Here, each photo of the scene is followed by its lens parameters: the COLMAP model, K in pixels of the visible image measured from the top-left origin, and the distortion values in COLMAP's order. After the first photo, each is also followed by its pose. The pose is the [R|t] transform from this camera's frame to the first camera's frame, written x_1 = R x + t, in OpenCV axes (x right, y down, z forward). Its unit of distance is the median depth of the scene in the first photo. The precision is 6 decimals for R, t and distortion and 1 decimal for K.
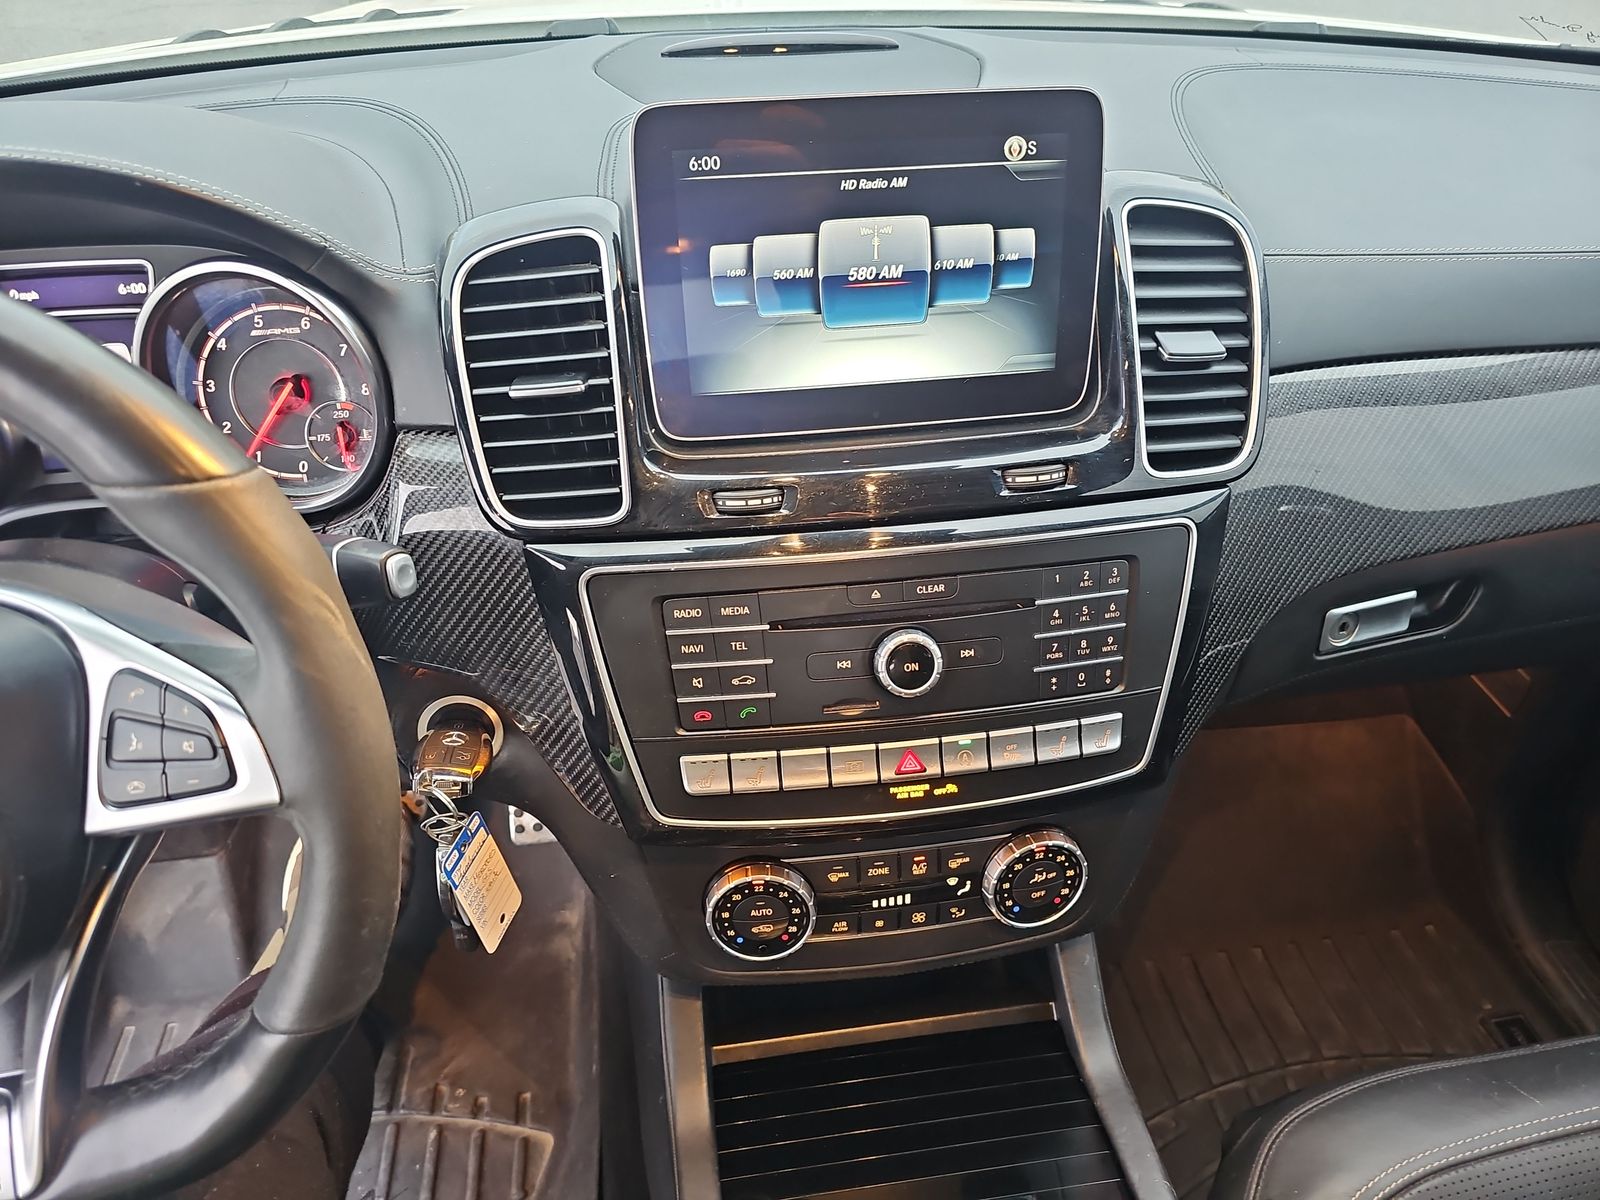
lens RADIAL K [[1075.0, 0, 802.5], [0, 1075.0, 602.2], [0, 0, 1]] dist [0.018560, -0.040794]
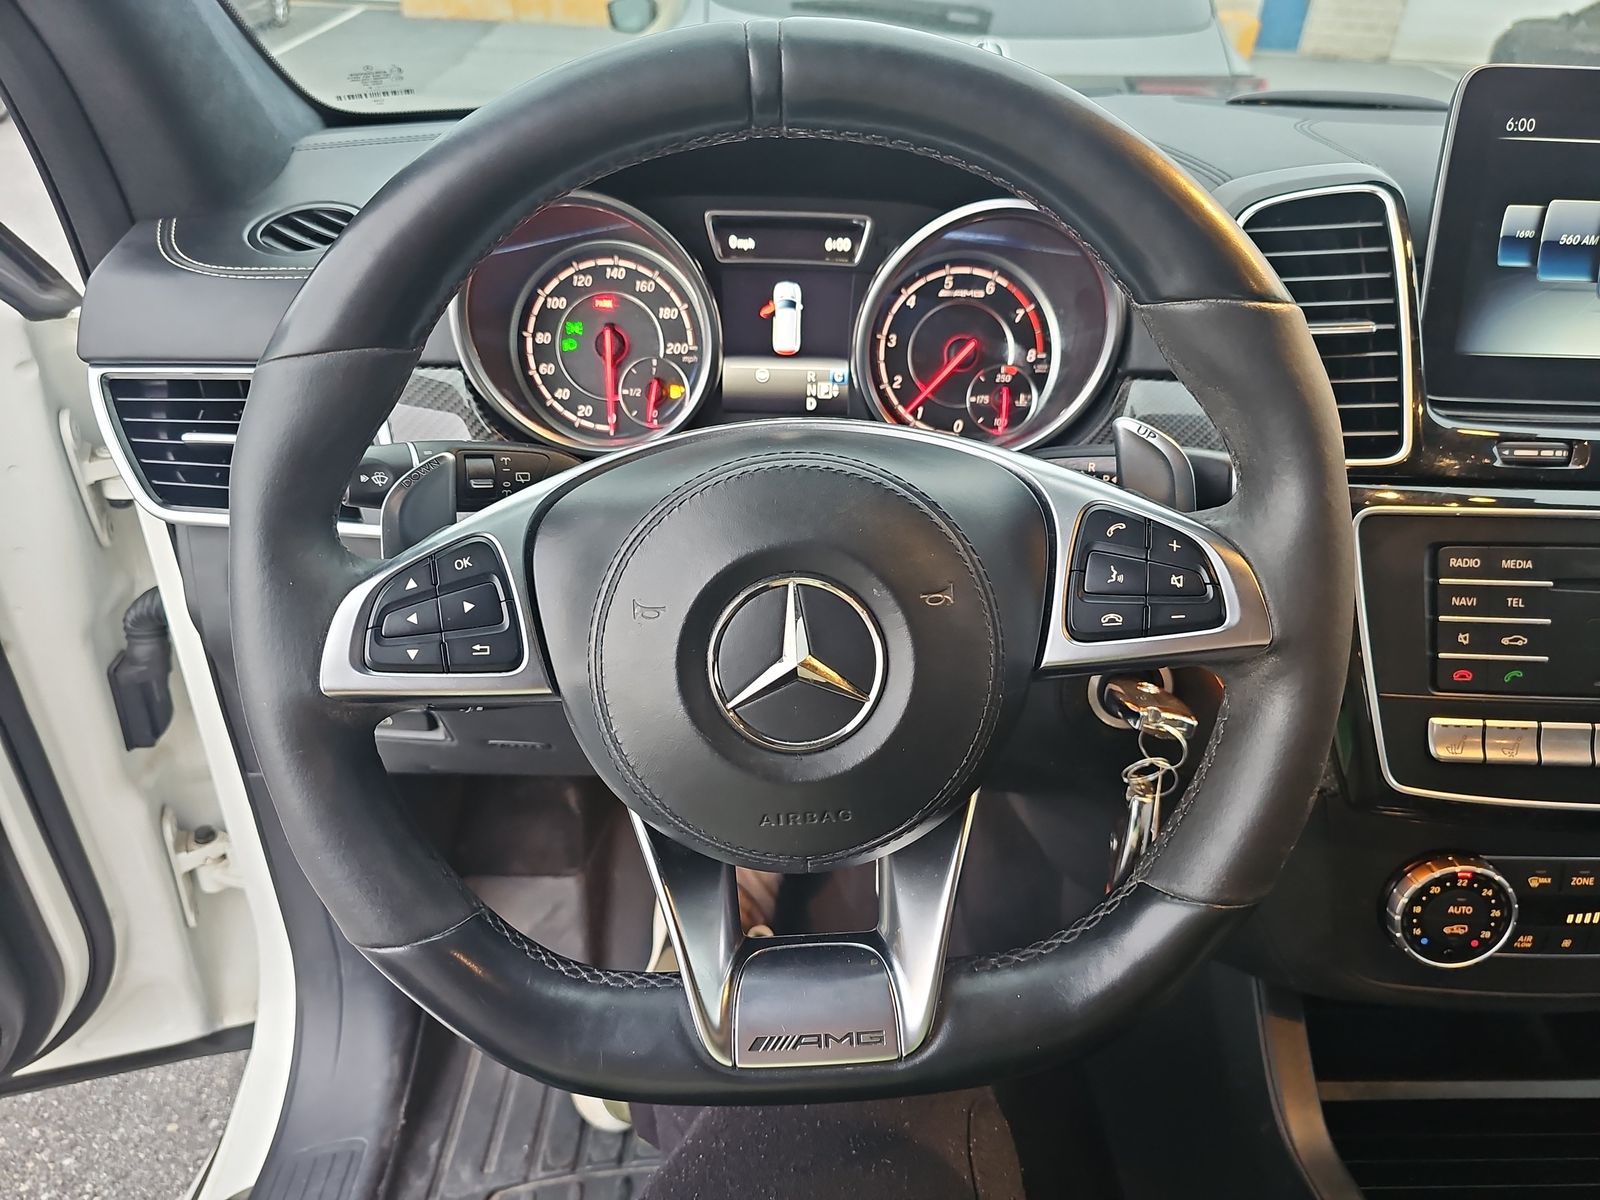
lens RADIAL K [[1075.0, 0, 799.7], [0, 1075.0, 612.0], [0, 0, 1]] dist [0.018560, -0.040794]
pose [[0.990986, 0.086272, -0.102484, -0.574963], [-0.099442, 0.986348, -0.131257, 0.231507], [0.089761, 0.140265, 0.986037, 0.000003]]
